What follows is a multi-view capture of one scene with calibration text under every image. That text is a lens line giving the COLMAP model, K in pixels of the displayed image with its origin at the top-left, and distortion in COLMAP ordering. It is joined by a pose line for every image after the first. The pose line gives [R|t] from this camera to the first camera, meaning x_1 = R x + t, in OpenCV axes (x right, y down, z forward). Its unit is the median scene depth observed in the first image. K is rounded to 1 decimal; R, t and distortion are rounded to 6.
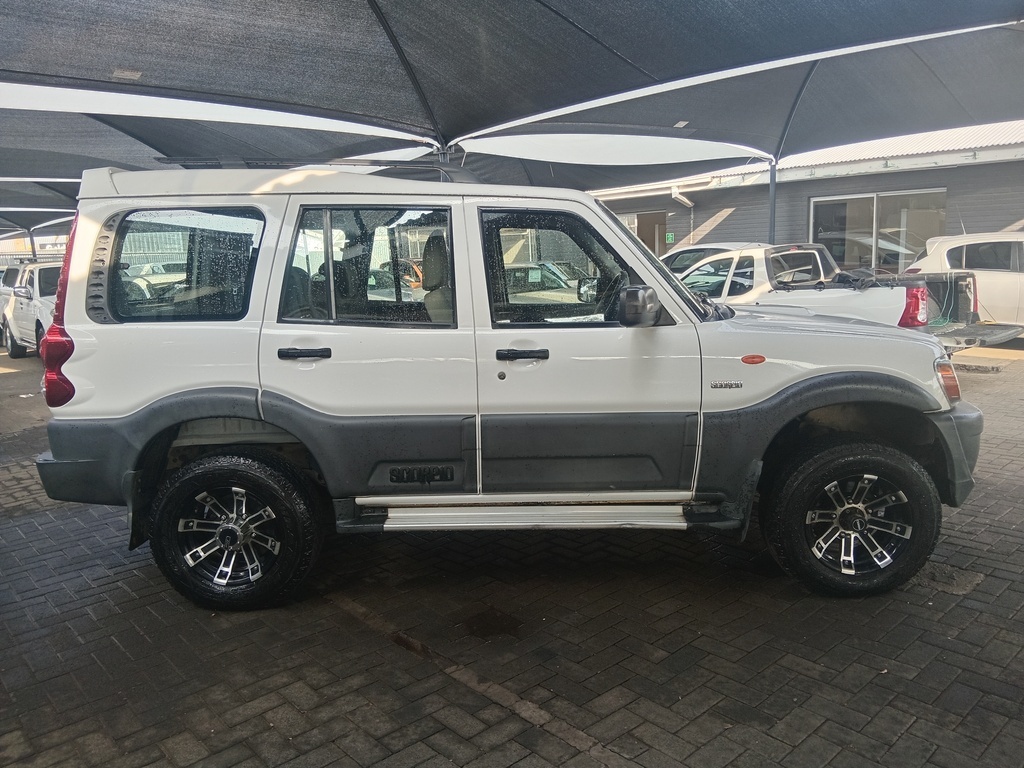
lens RADIAL K [[778.0, 0, 513.4], [0, 778.0, 385.1], [0, 0, 1]] dist [0.007240, -0.025851]
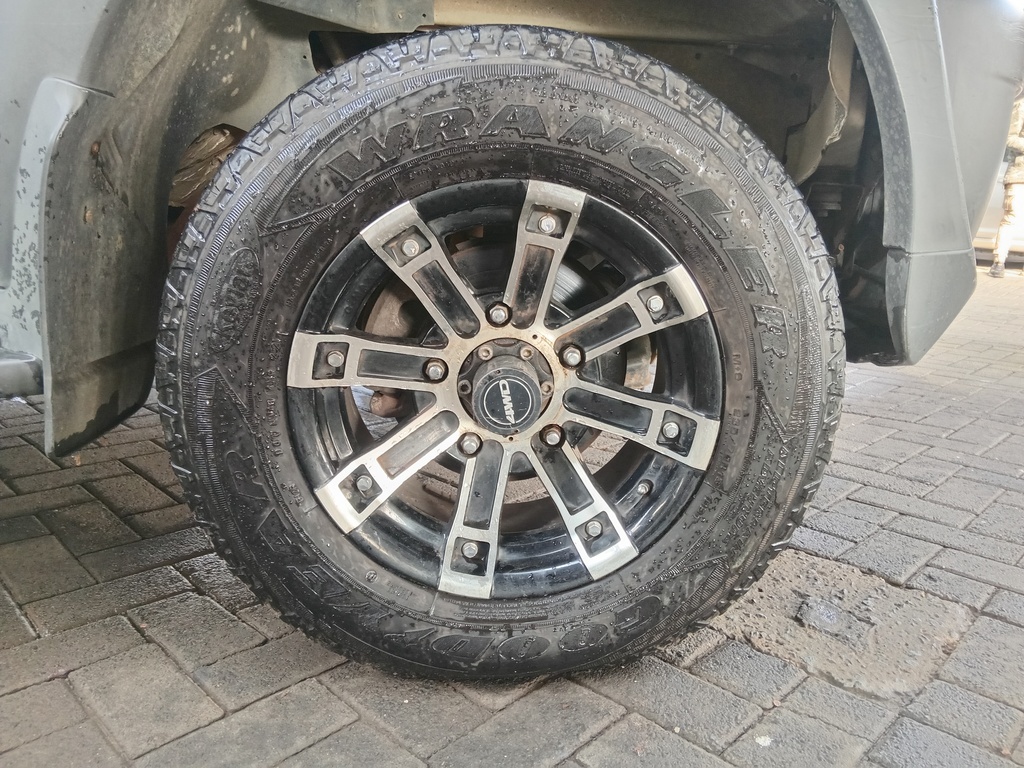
lens RADIAL K [[778.0, 0, 513.8], [0, 778.0, 384.4], [0, 0, 1]] dist [0.007240, -0.025851]
pose [[0.995570, 0.059015, 0.073200, 0.419891], [-0.063344, 0.996287, 0.058300, 0.156901], [-0.069487, -0.062678, 0.995612, 0.744903]]
